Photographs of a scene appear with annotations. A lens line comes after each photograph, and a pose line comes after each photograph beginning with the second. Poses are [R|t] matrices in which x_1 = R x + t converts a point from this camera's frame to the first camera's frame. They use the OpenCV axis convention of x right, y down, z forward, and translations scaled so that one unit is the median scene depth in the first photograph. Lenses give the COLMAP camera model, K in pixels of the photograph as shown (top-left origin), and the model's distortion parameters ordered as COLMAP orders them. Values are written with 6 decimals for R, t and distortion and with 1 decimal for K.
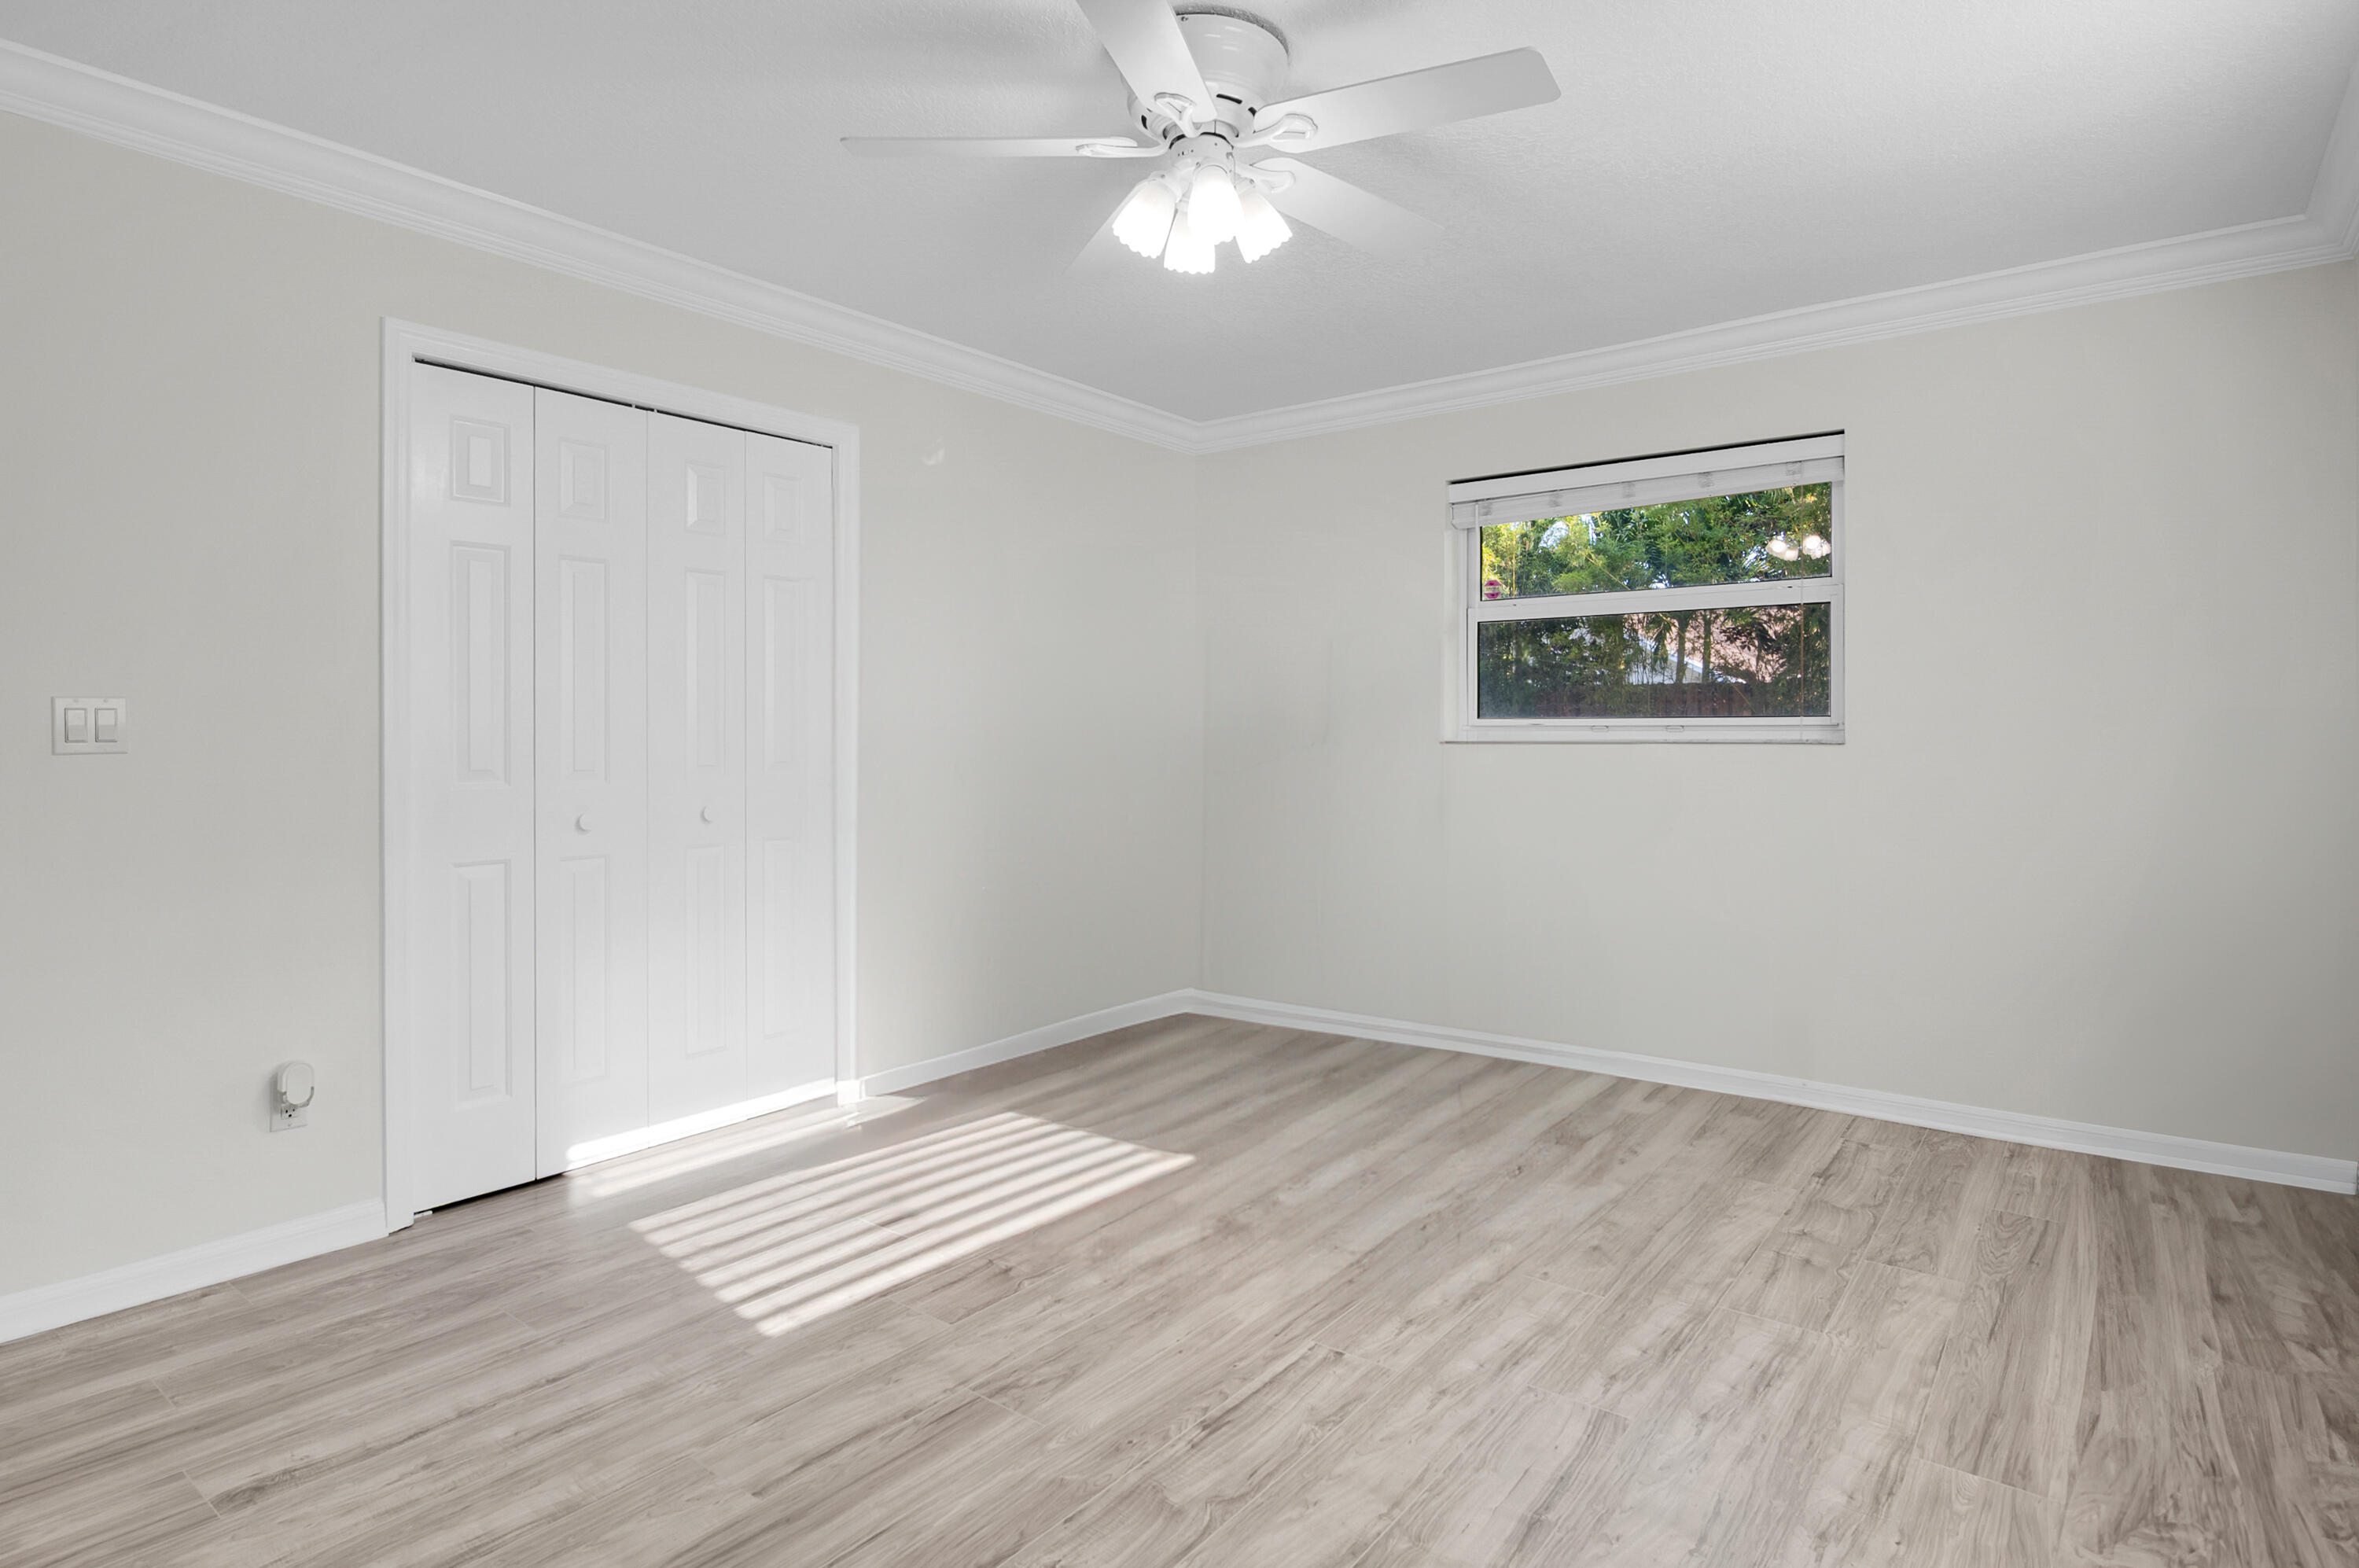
lens RADIAL K [[1260.6, 0, 1189.2], [0, 1260.6, 766.4], [0, 0, 1]] dist [0.001670, 0.000339]
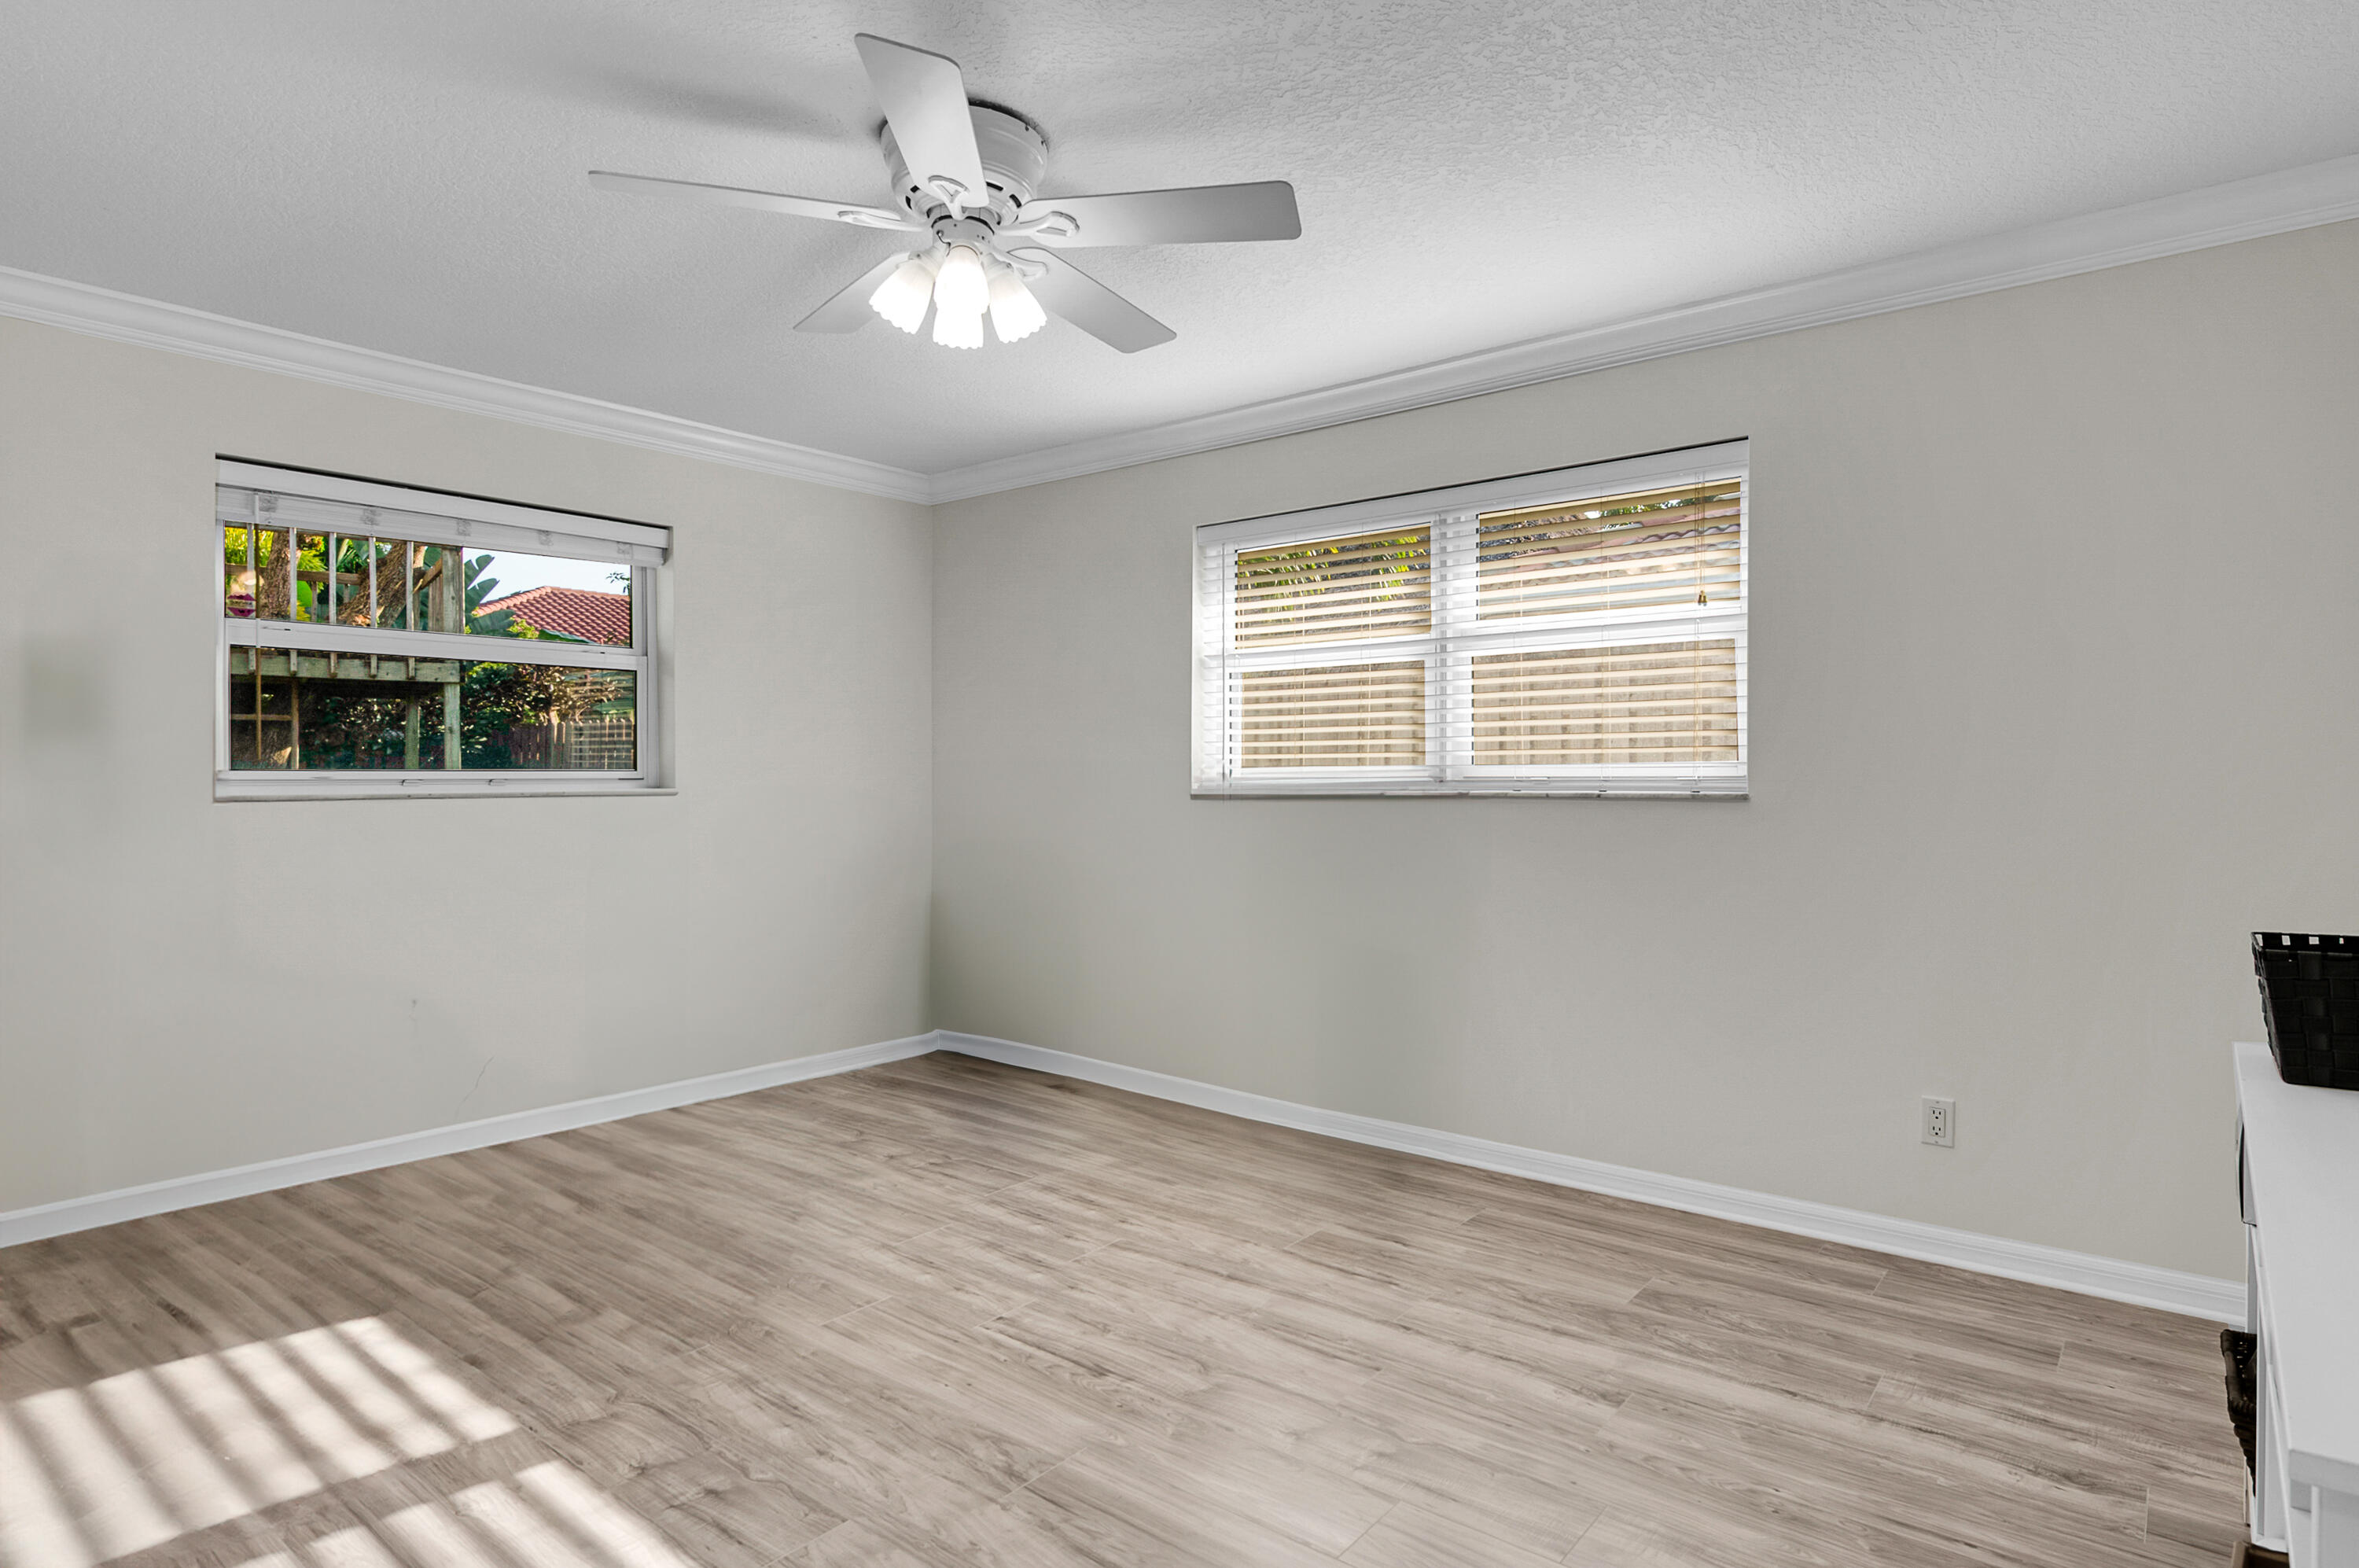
lens RADIAL K [[1260.6, 0, 1189.4], [0, 1260.6, 787.1], [0, 0, 1]] dist [0.001670, 0.000339]
pose [[0.017393, -0.006292, 0.999829, -1.015889], [0.029860, 0.999537, 0.005771, -0.027200], [-0.999403, 0.029755, 0.017572, 0.768565]]
